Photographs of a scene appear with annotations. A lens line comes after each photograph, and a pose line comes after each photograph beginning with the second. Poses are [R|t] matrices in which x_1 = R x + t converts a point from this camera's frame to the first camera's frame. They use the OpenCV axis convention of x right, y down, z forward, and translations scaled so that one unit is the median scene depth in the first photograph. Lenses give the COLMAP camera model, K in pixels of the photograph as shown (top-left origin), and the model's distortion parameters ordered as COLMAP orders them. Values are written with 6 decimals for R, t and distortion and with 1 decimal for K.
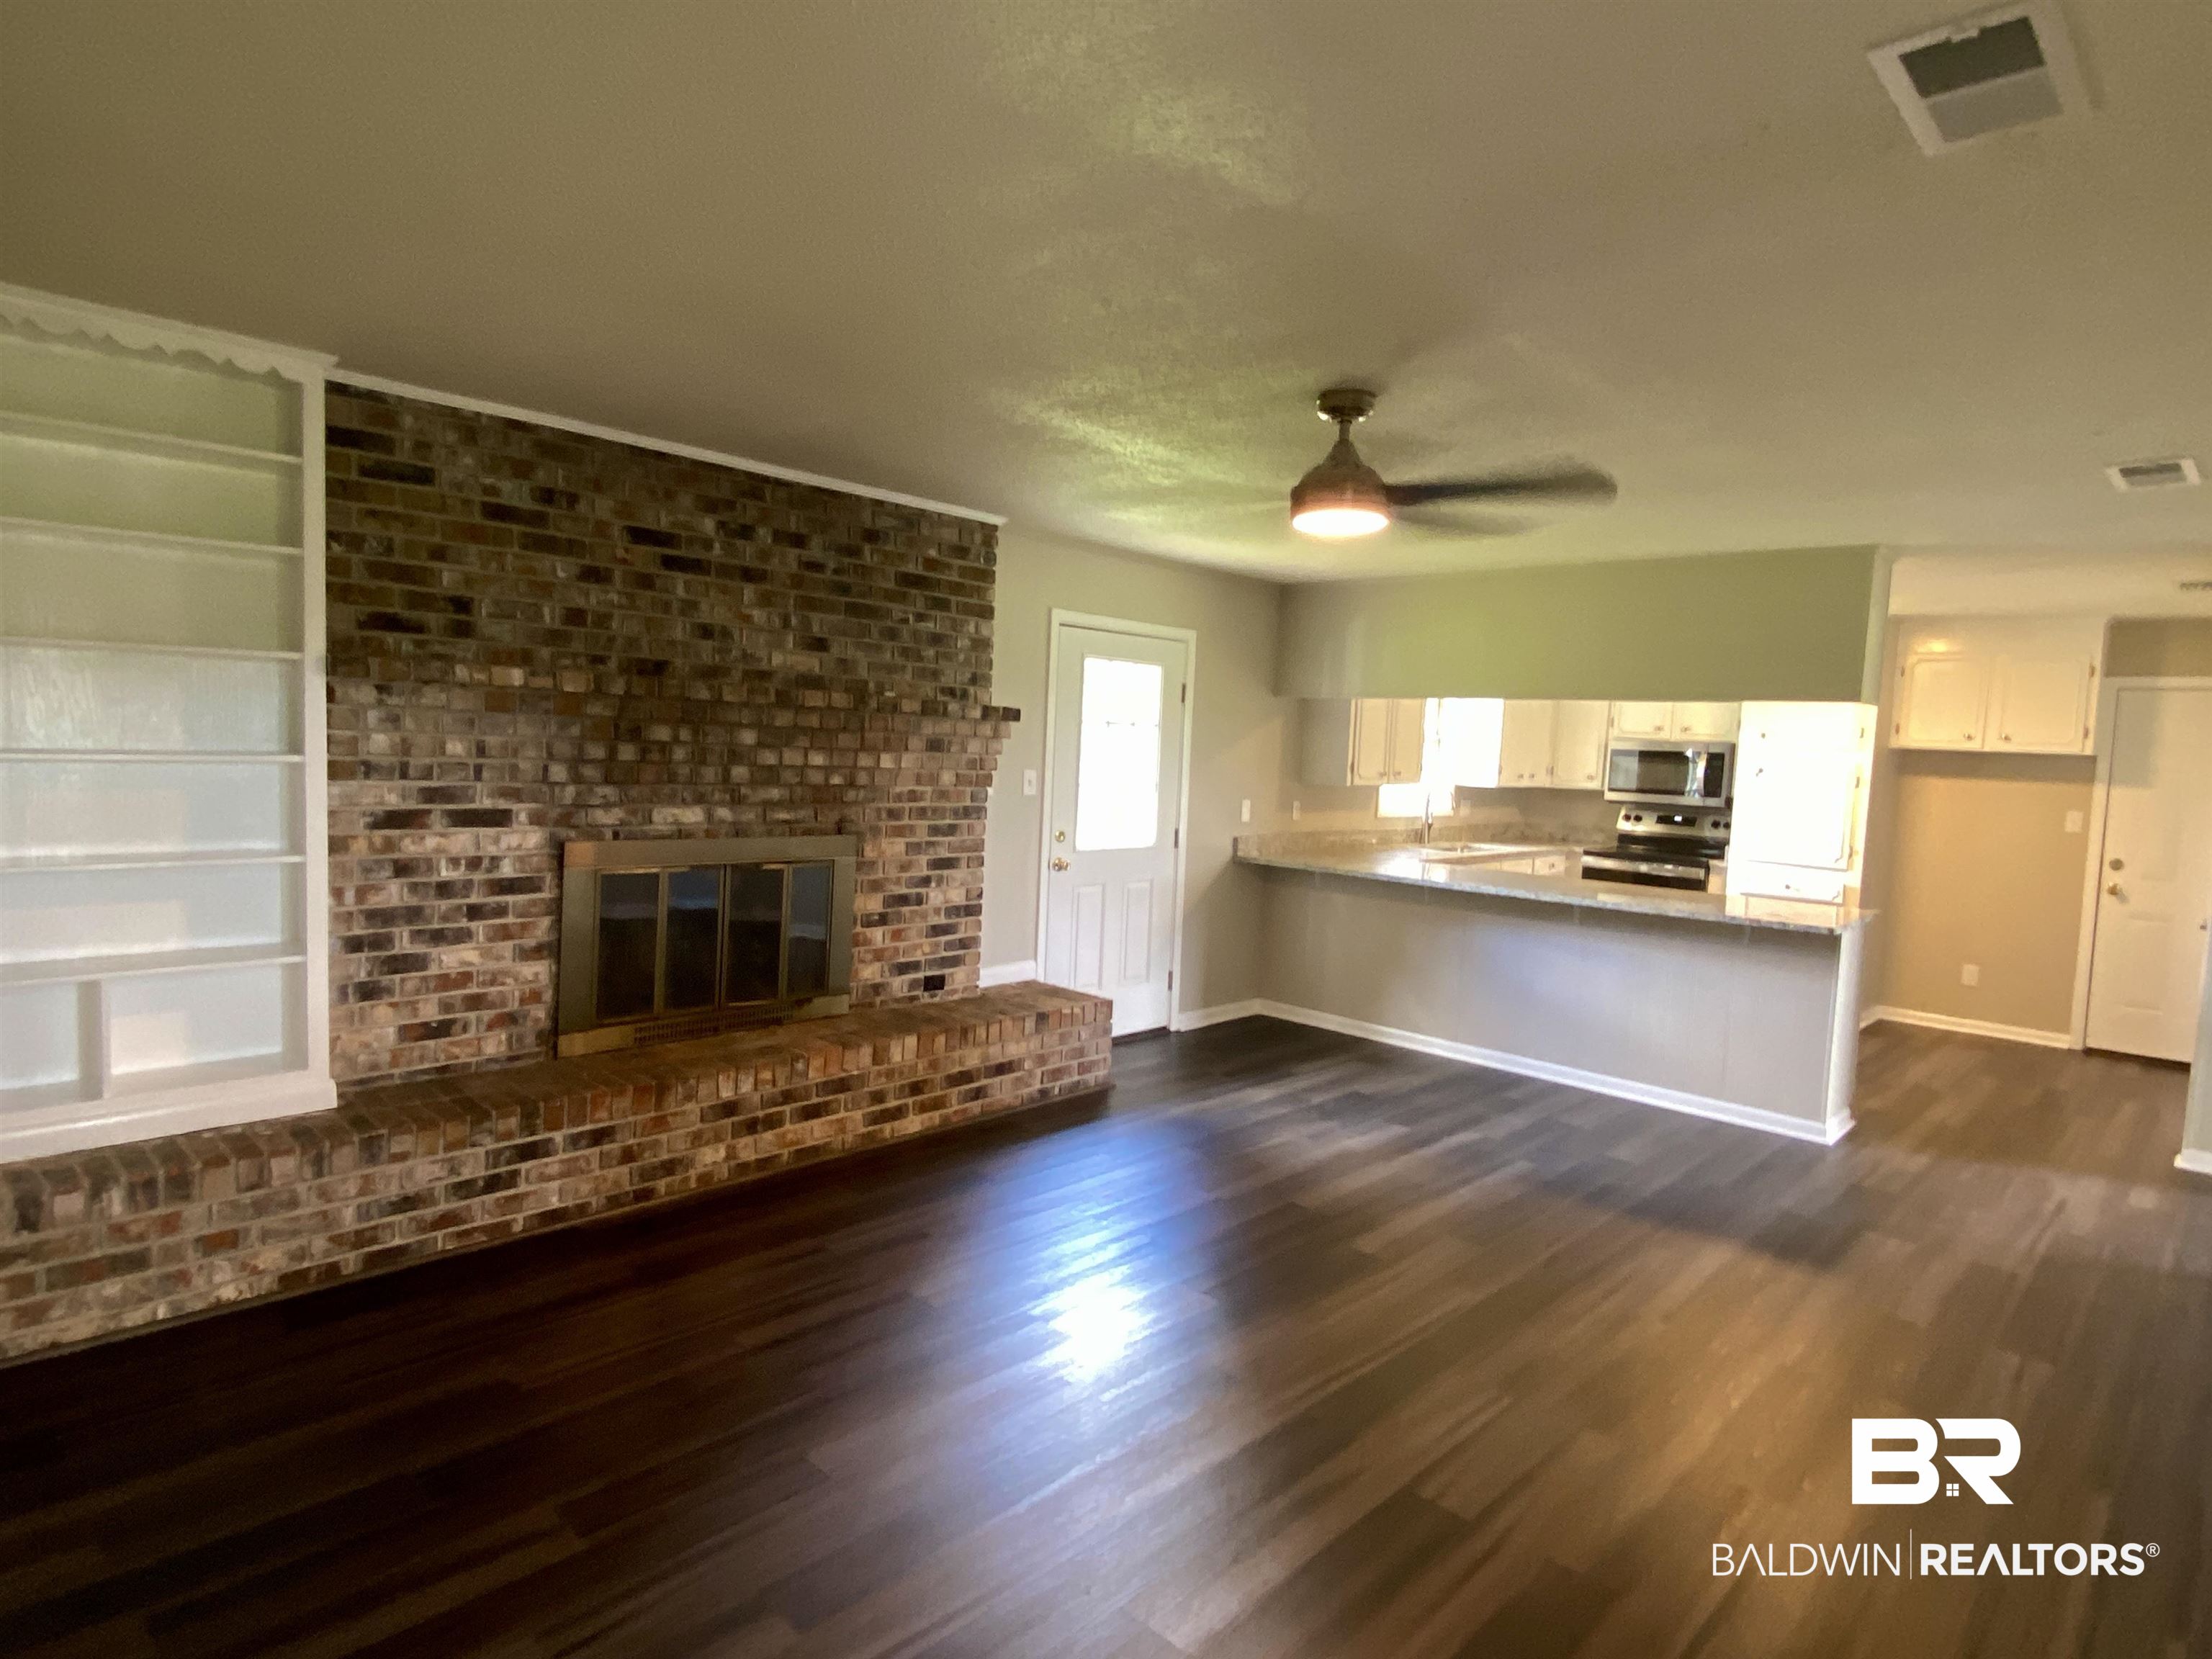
lens RADIAL K [[1188.2, 0, 1100.7], [0, 1188.2, 813.7], [0, 0, 1]] dist [0.020612, -0.000142]
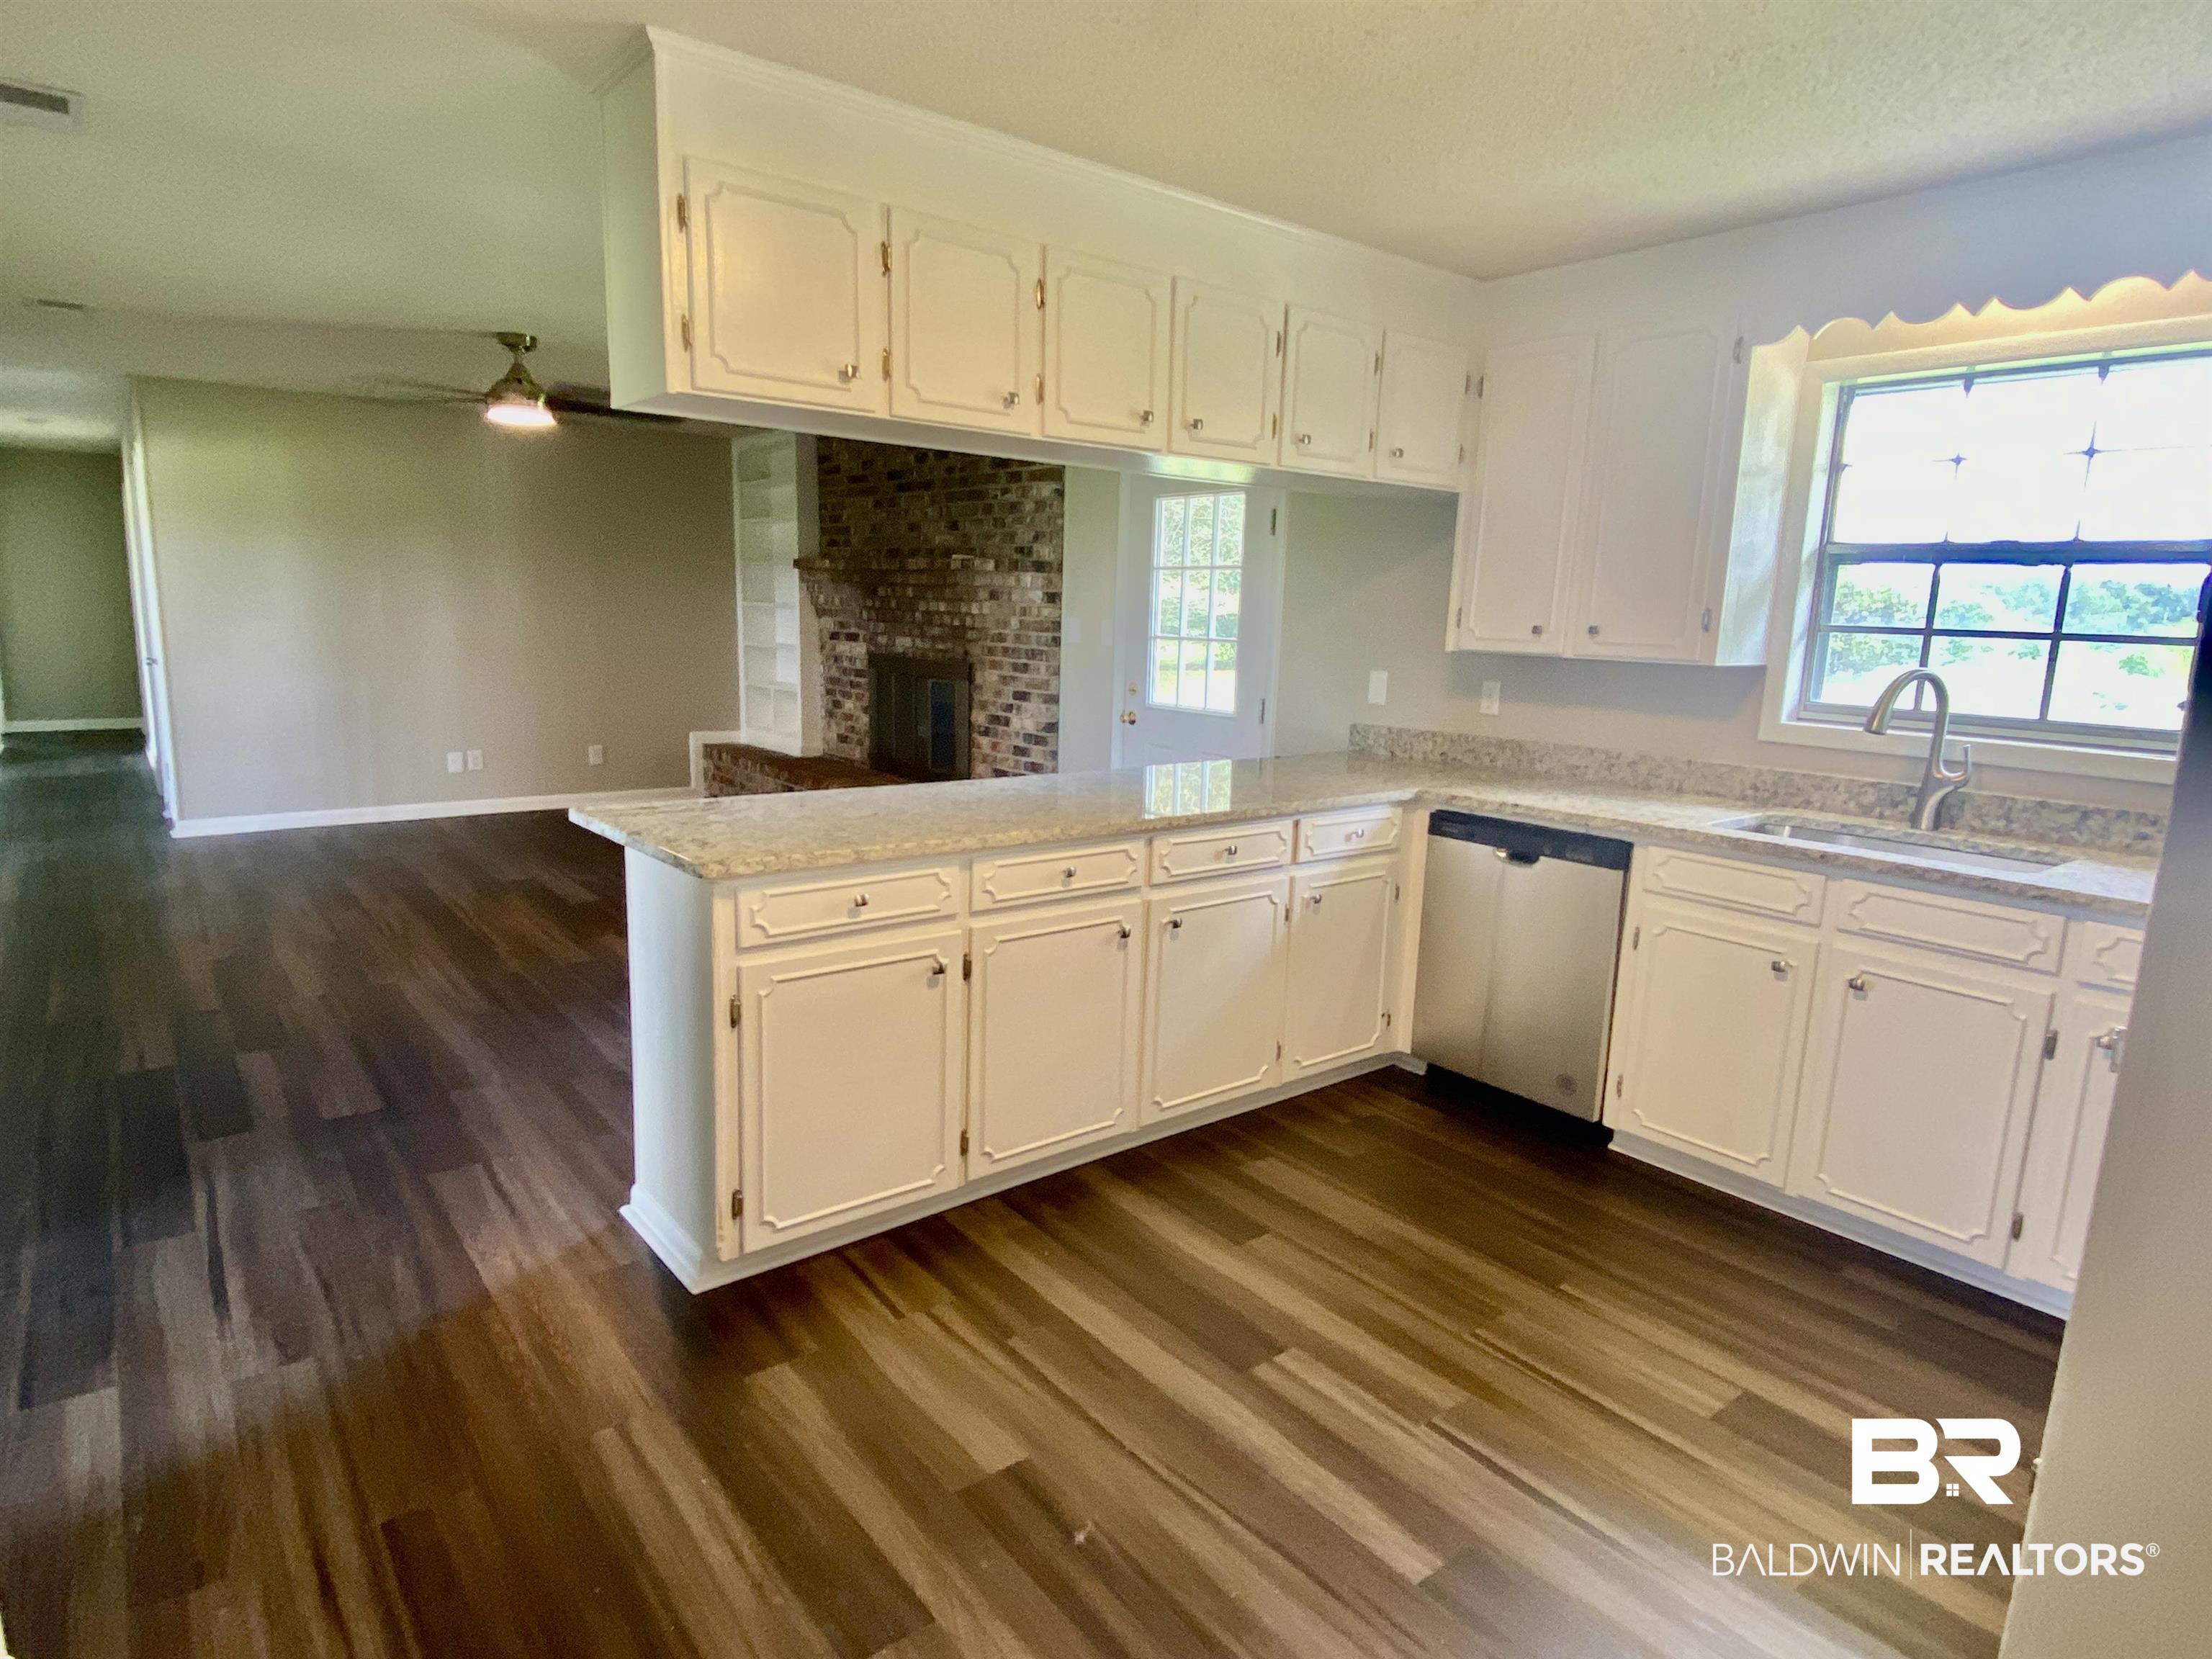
lens RADIAL K [[1229.5, 0, 1101.7], [0, 1229.5, 838.7], [0, 0, 1]] dist [0.006970, 0.000174]
pose [[-0.137819, 0.139056, -0.980647, 1.151644], [-0.093500, 0.983847, 0.152650, -0.014131], [0.986034, 0.112729, -0.122591, 1.308305]]
